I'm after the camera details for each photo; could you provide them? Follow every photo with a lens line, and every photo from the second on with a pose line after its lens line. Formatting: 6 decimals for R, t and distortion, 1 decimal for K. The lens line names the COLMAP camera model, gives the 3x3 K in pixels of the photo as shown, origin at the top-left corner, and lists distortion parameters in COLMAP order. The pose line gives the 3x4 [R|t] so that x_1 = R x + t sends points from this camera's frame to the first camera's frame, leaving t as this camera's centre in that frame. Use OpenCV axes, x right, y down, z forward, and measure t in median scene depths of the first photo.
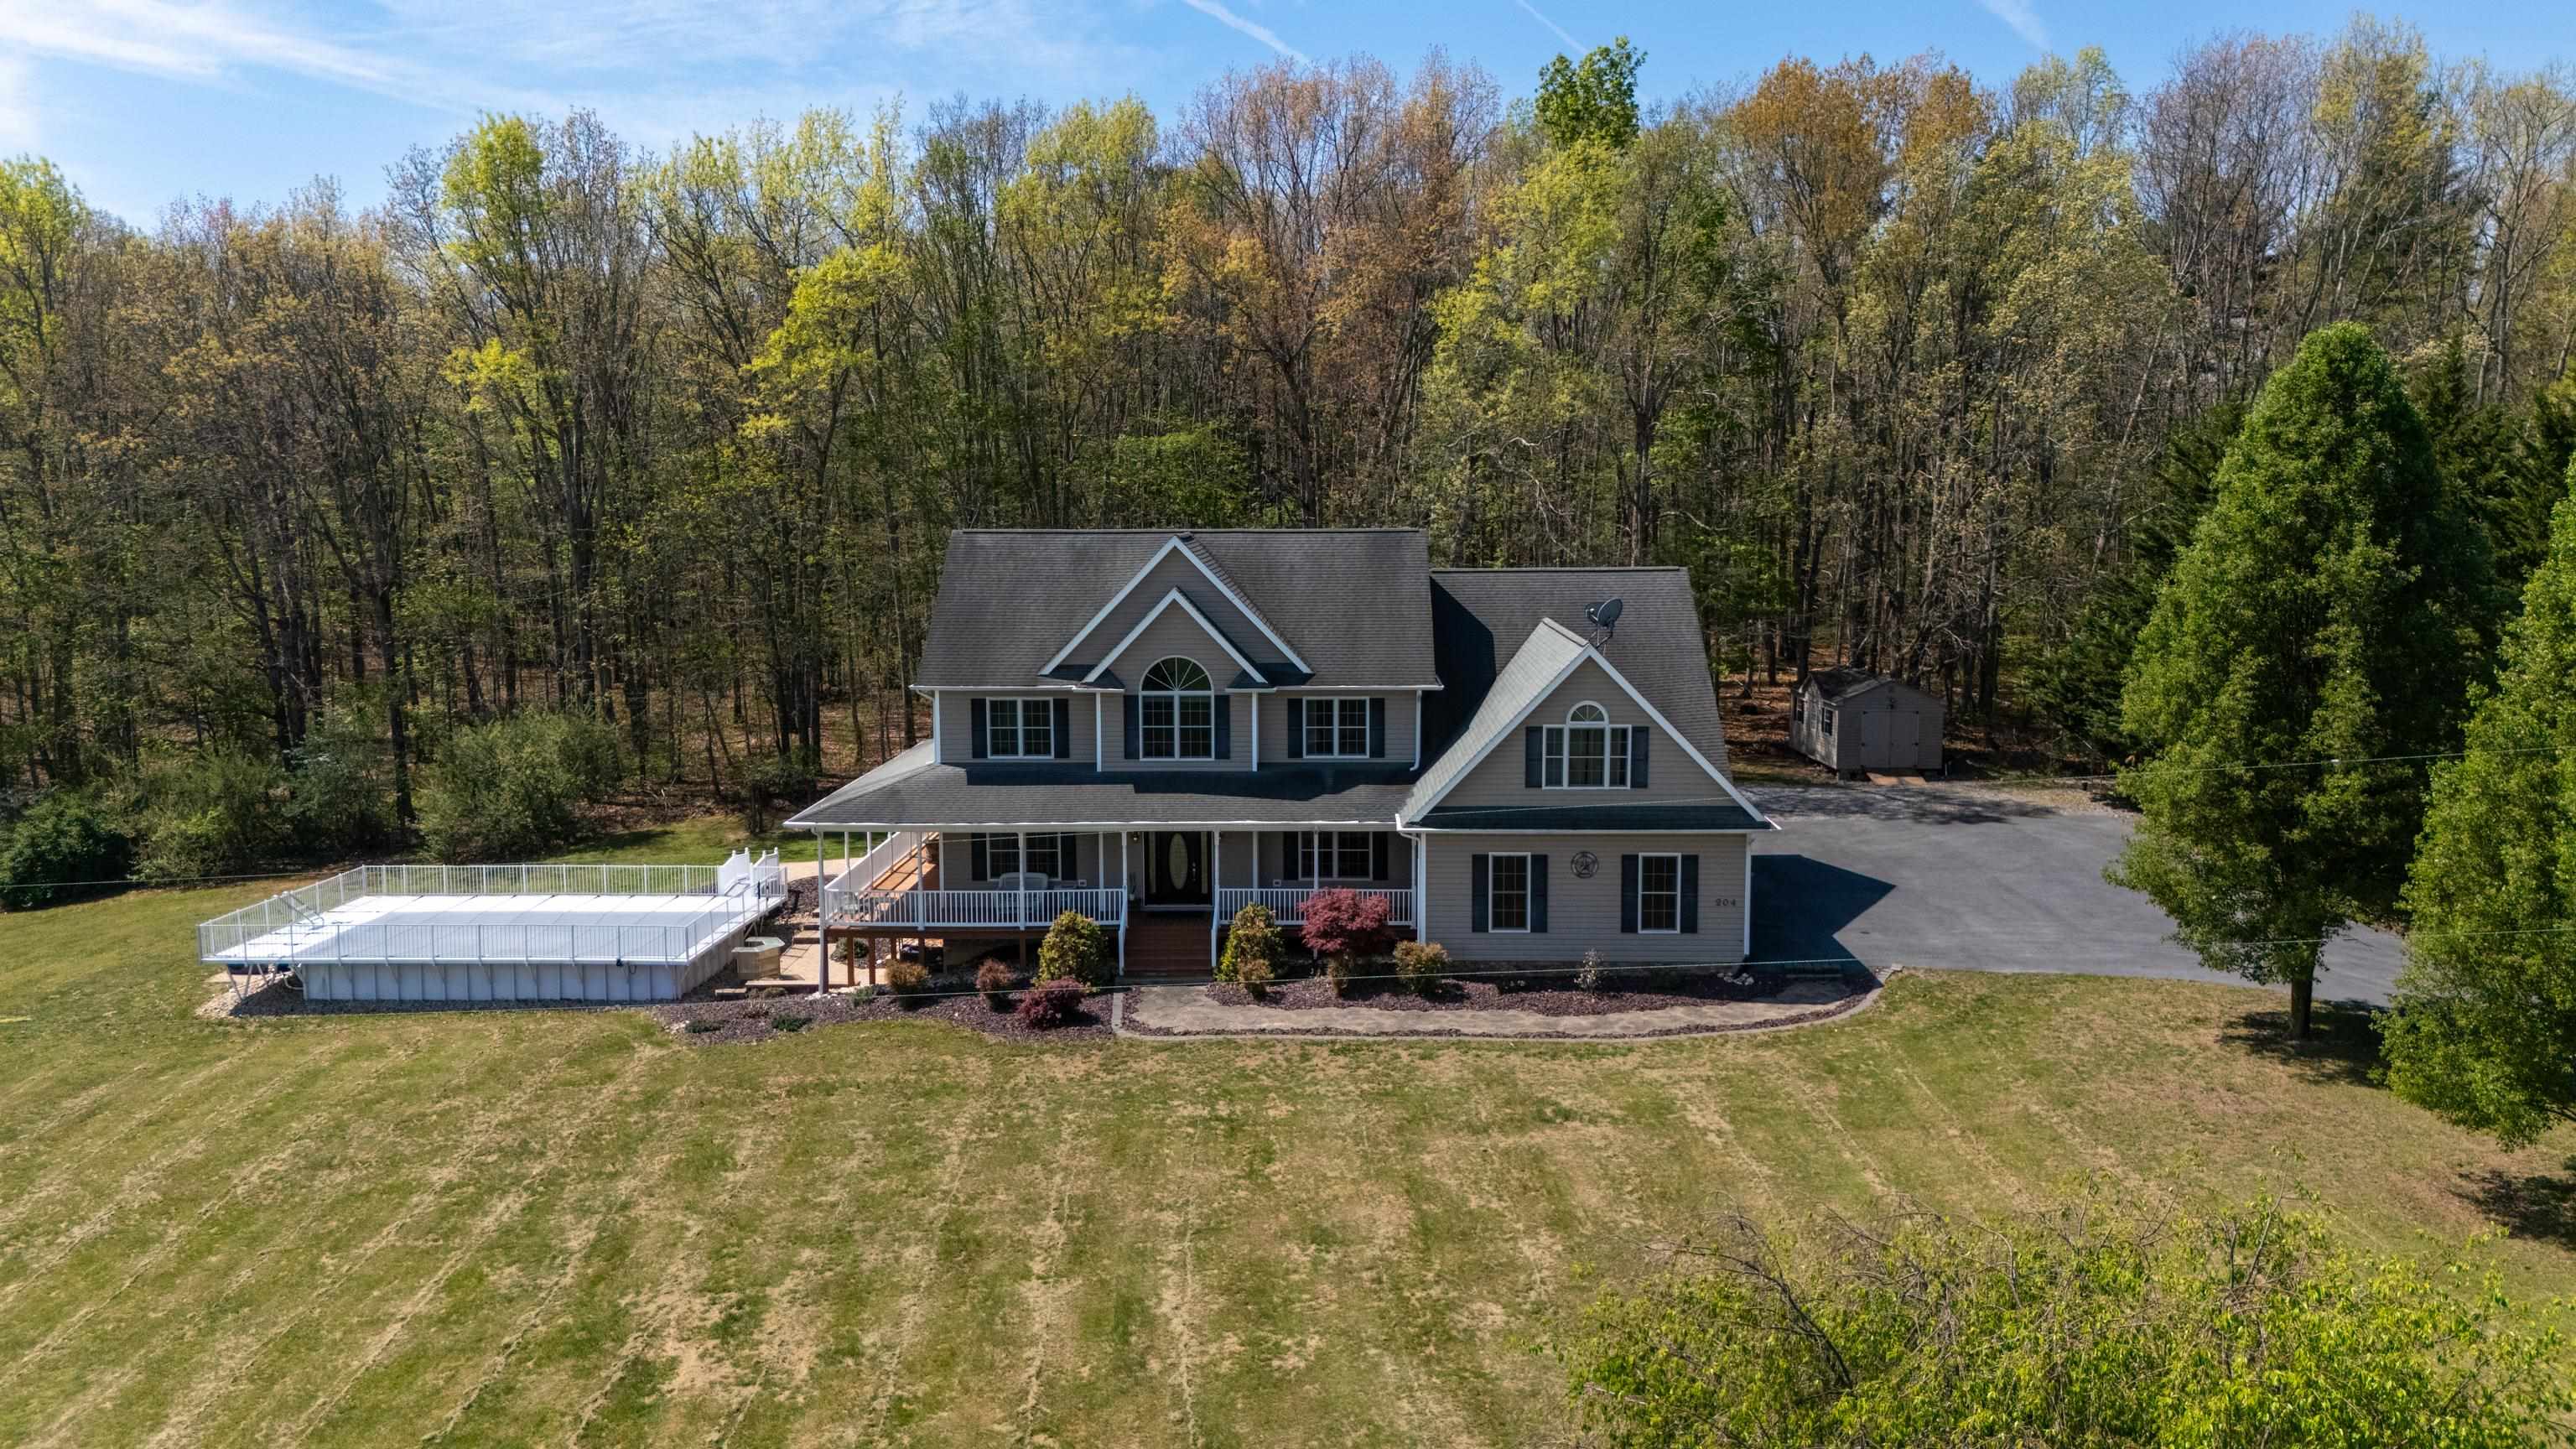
lens RADIAL K [[1907.6, 0, 1288.3], [0, 1907.6, 717.4], [0, 0, 1]] dist [0.075867, -0.078926]
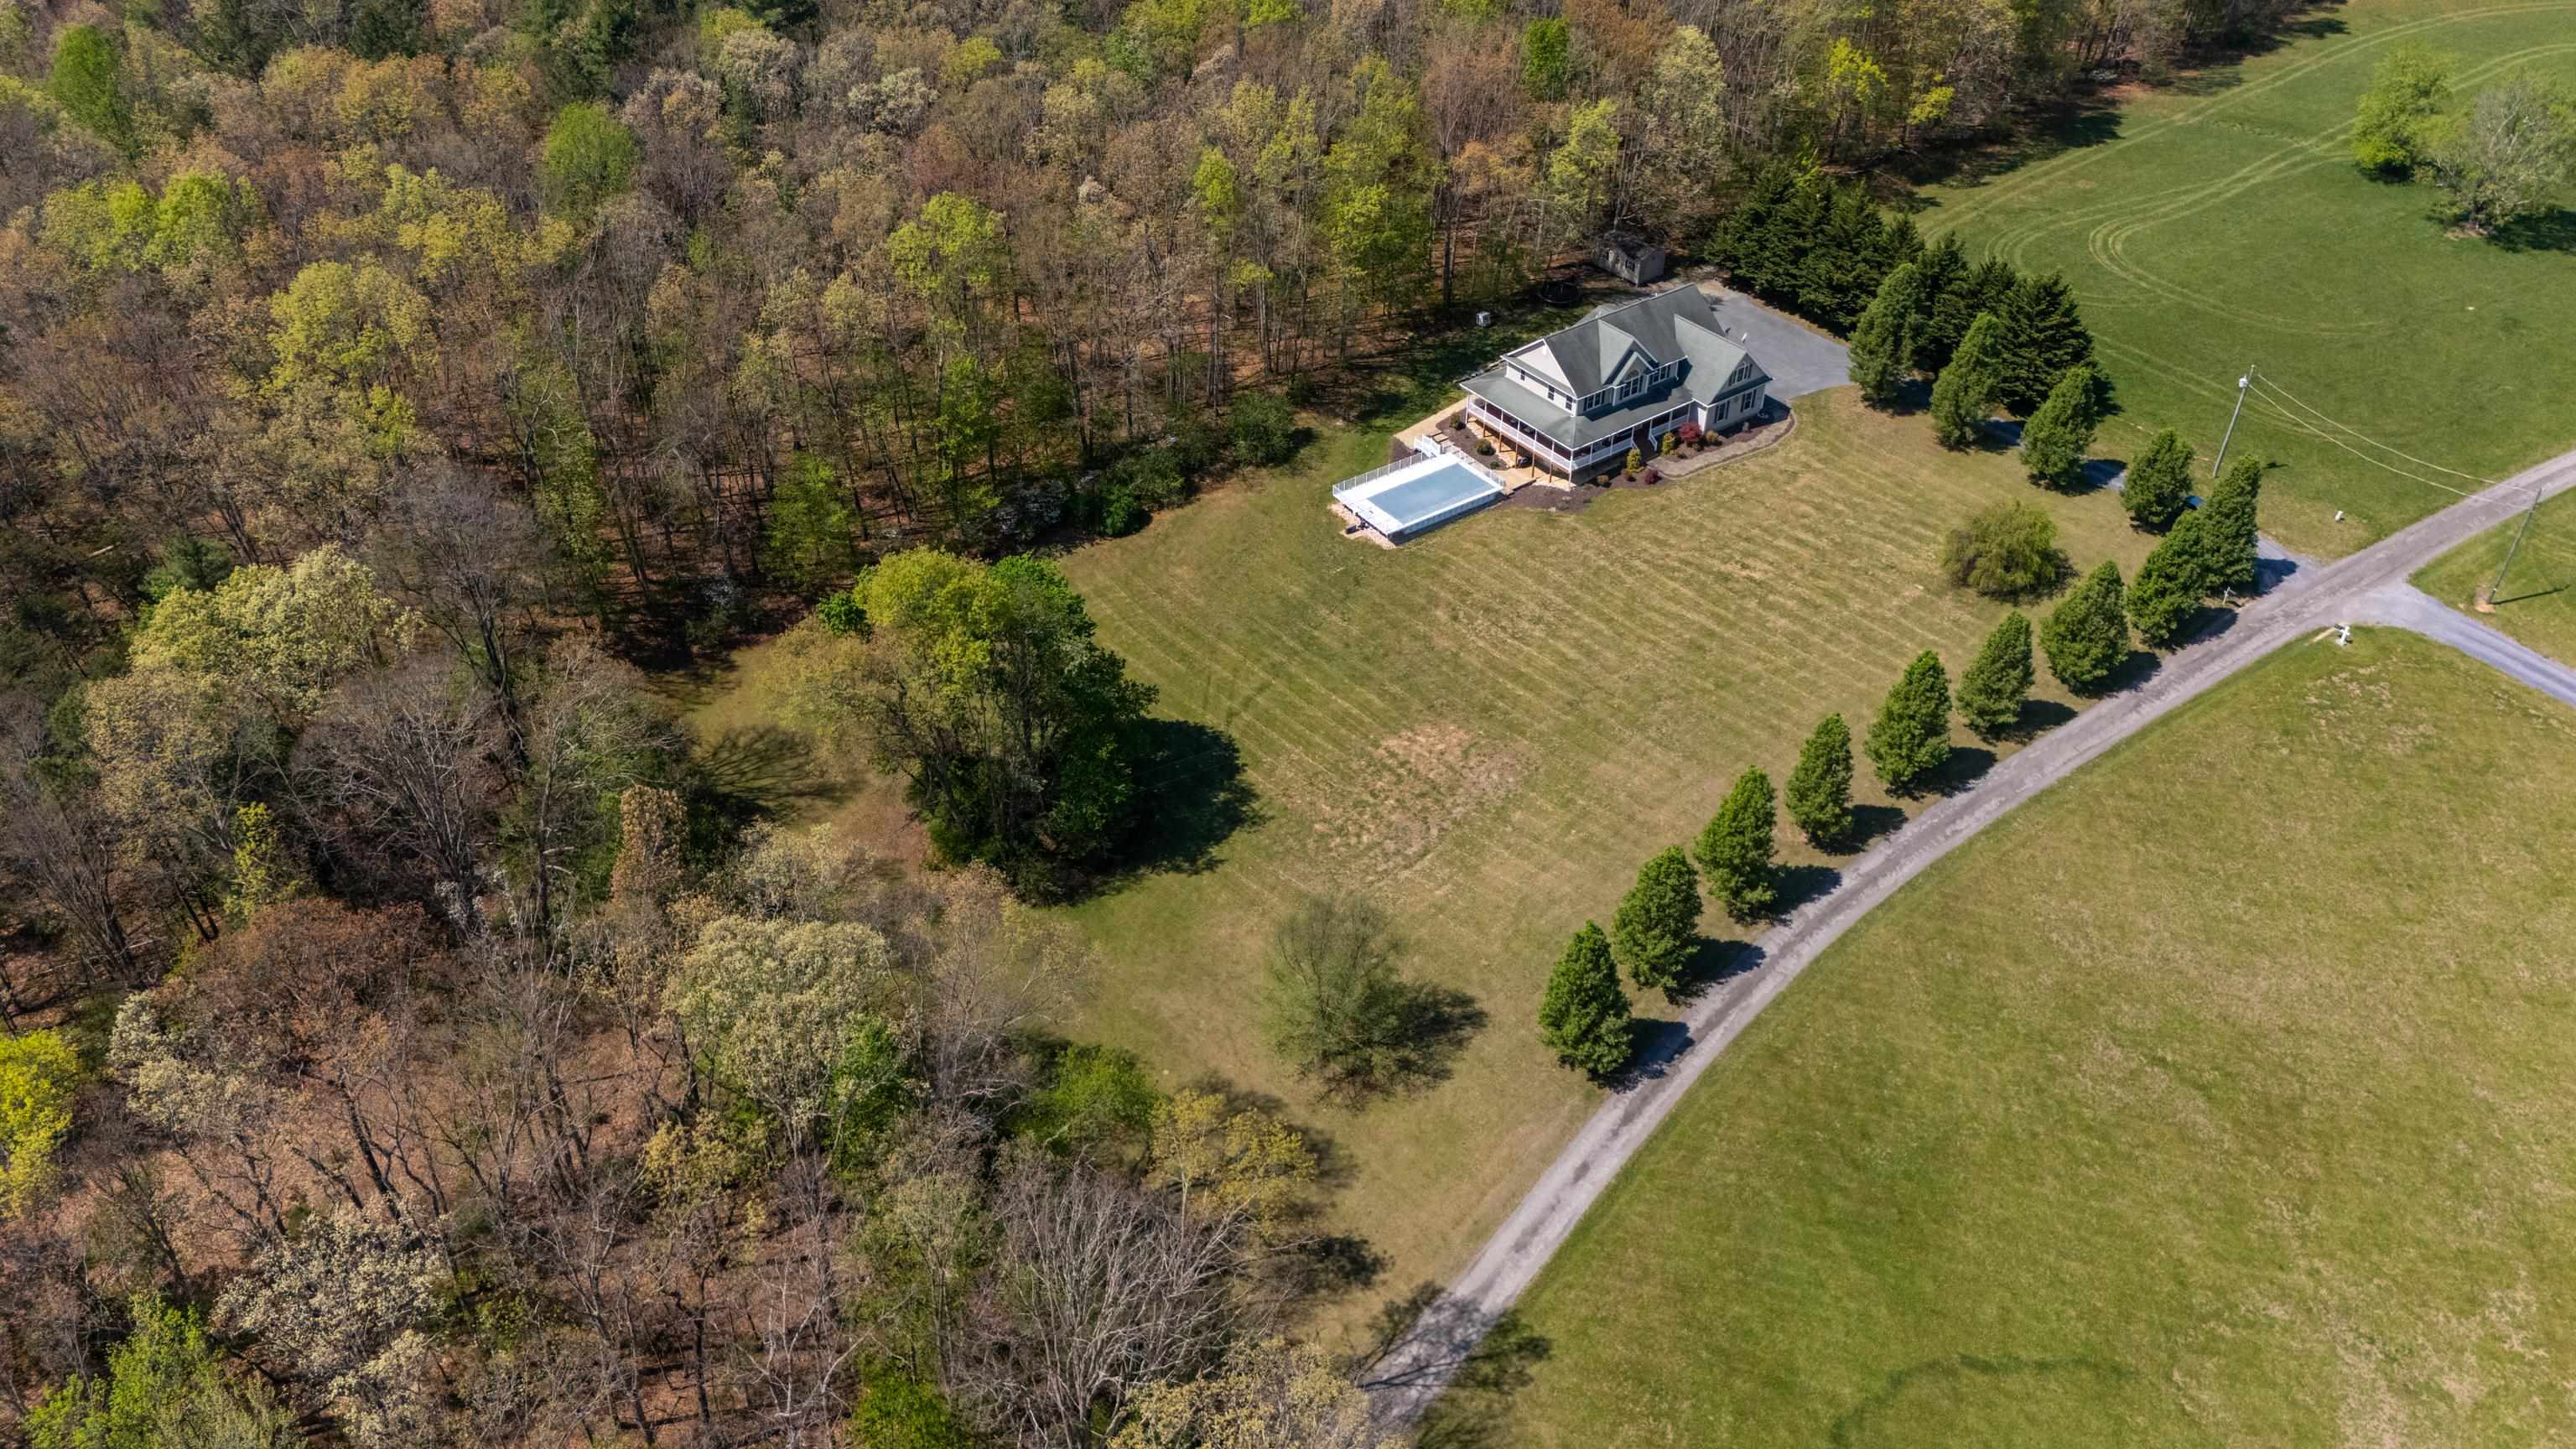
lens RADIAL K [[1907.6, 0, 1288.3], [0, 1907.6, 717.4], [0, 0, 1]] dist [0.075867, -0.078926]
pose [[0.791807, -0.373247, 0.483454, -2.745132], [0.076302, 0.845795, 0.528023, -1.536091], [-0.605986, -0.381204, 0.698186, -1.459869]]
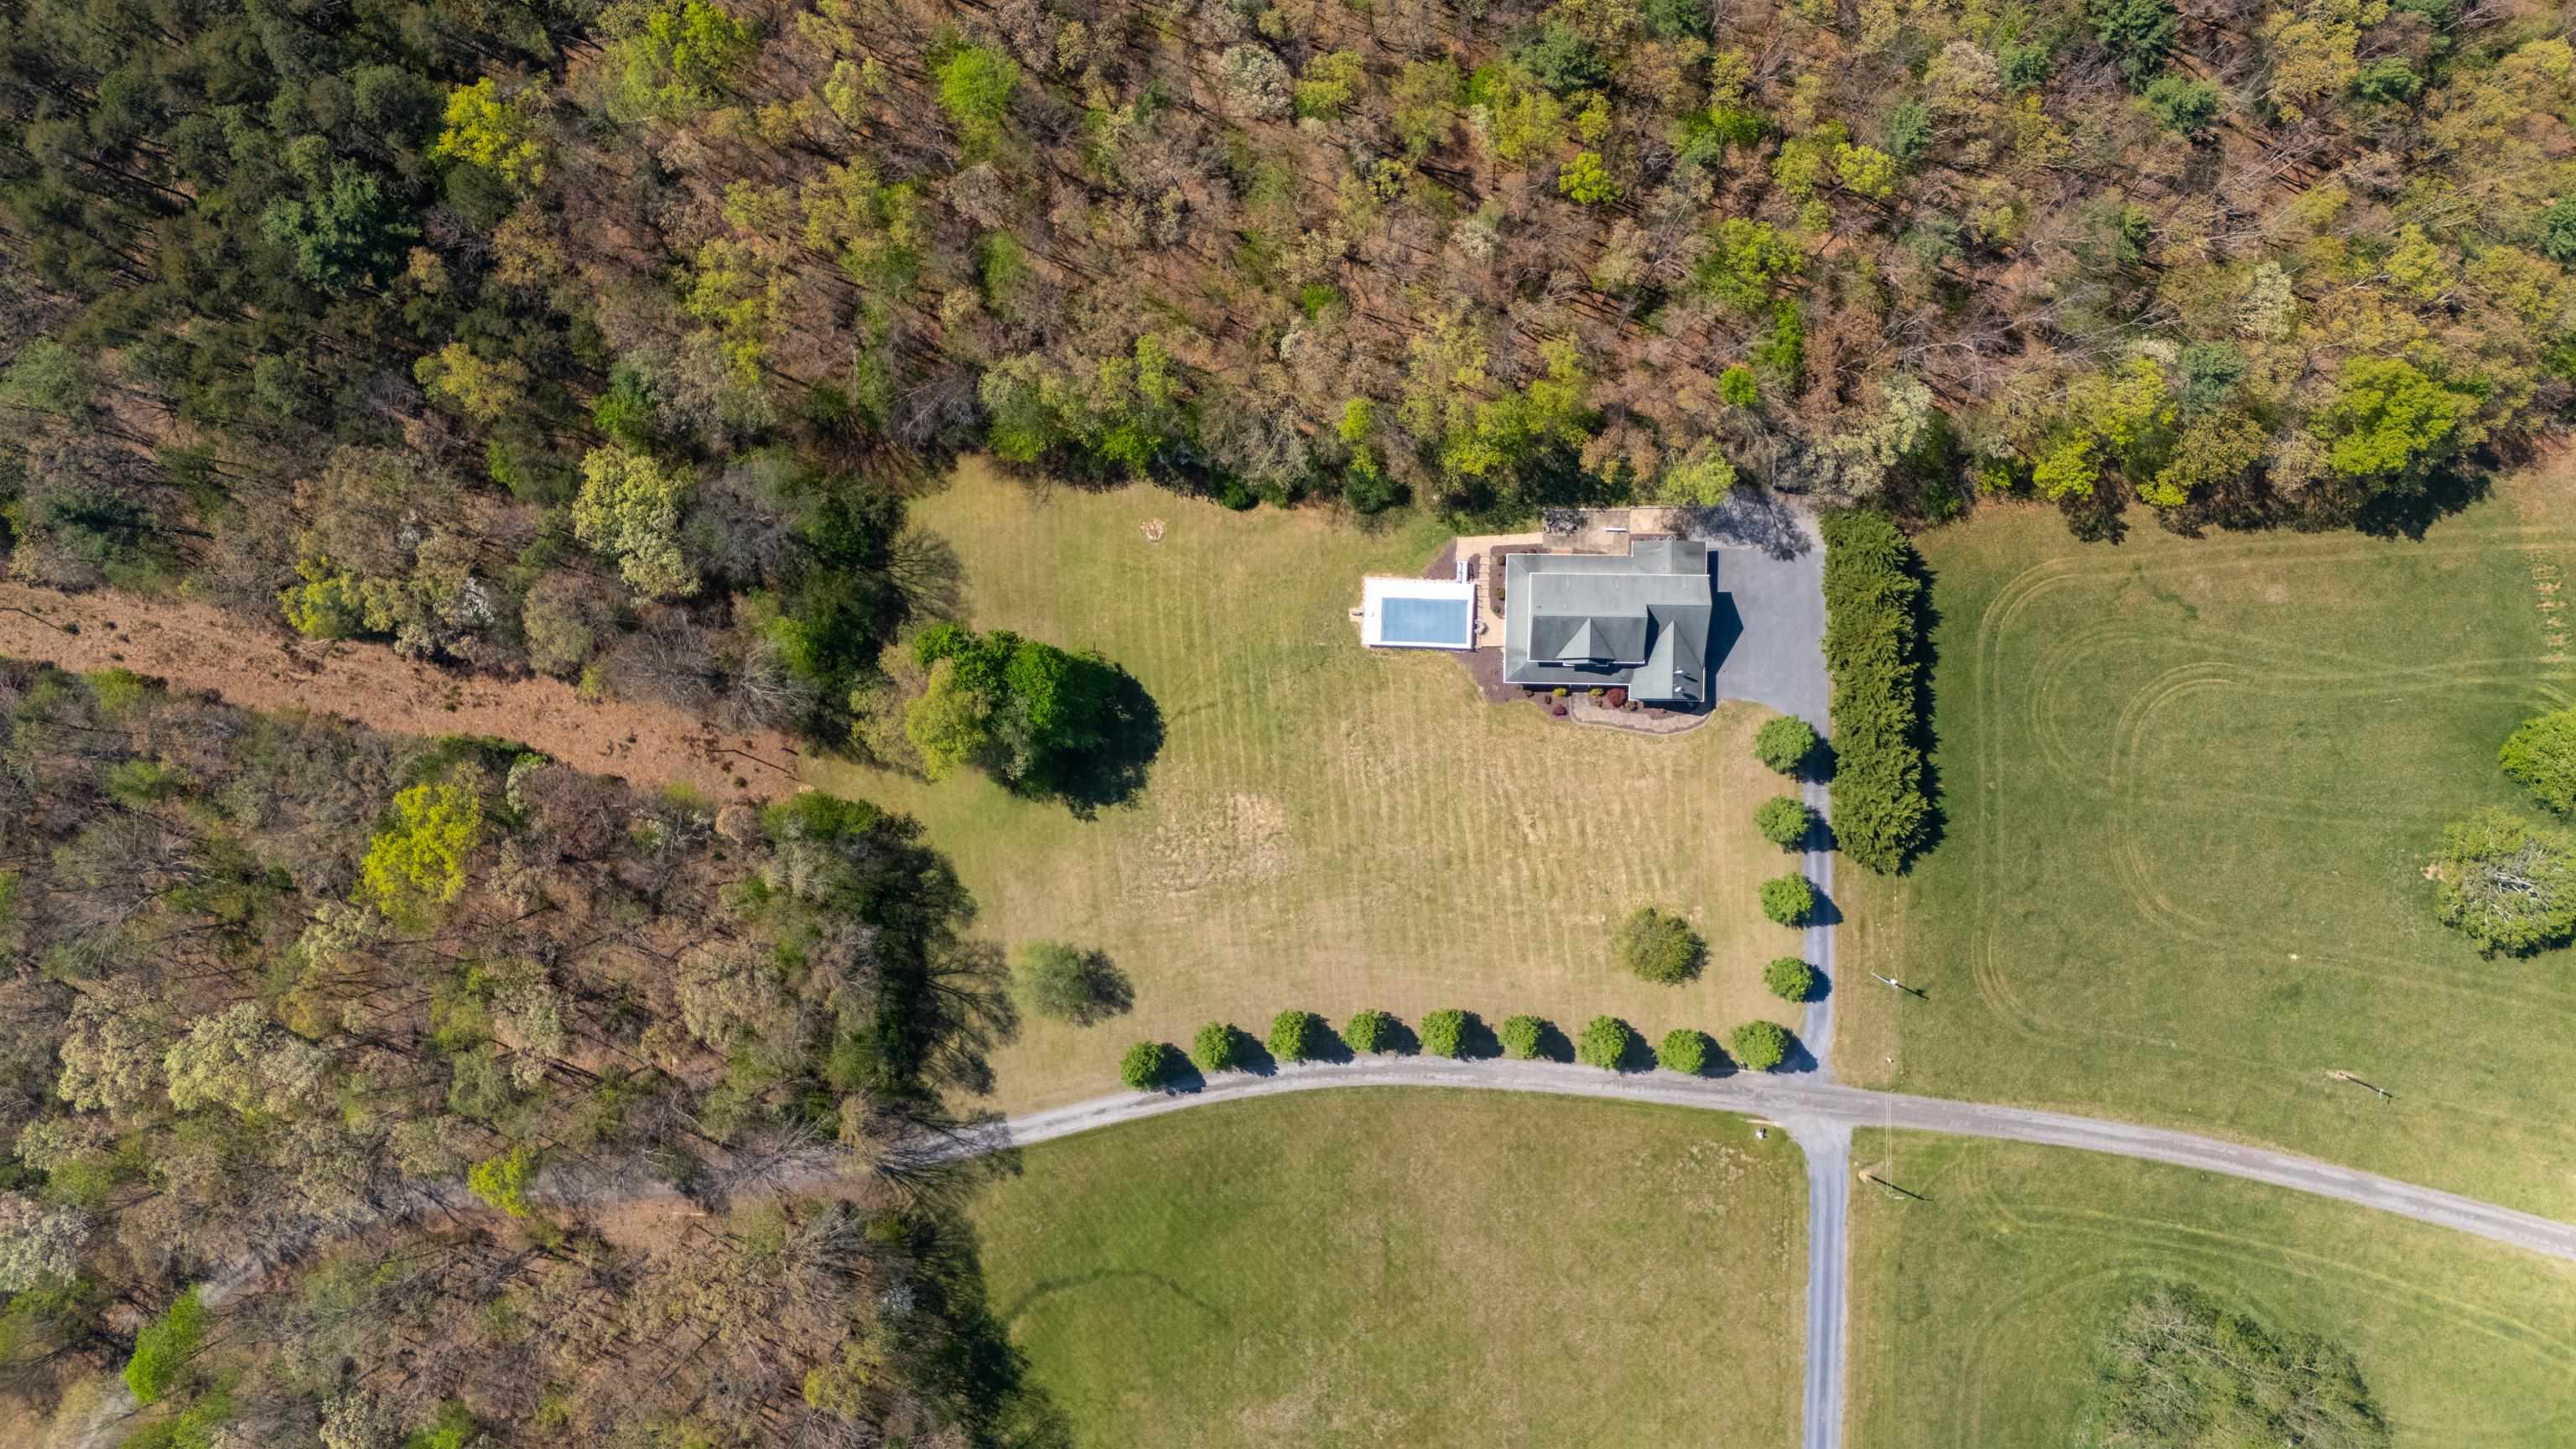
lens RADIAL K [[1891.0, 0, 1288.0], [0, 1891.0, 724.5], [0, 0, 1]] dist [0.102284, -0.120539]
pose [[0.999476, -0.007457, -0.031483, -0.698907], [0.032177, 0.127514, 0.991315, -5.009468], [-0.003377, -0.991809, 0.127687, 0.278030]]
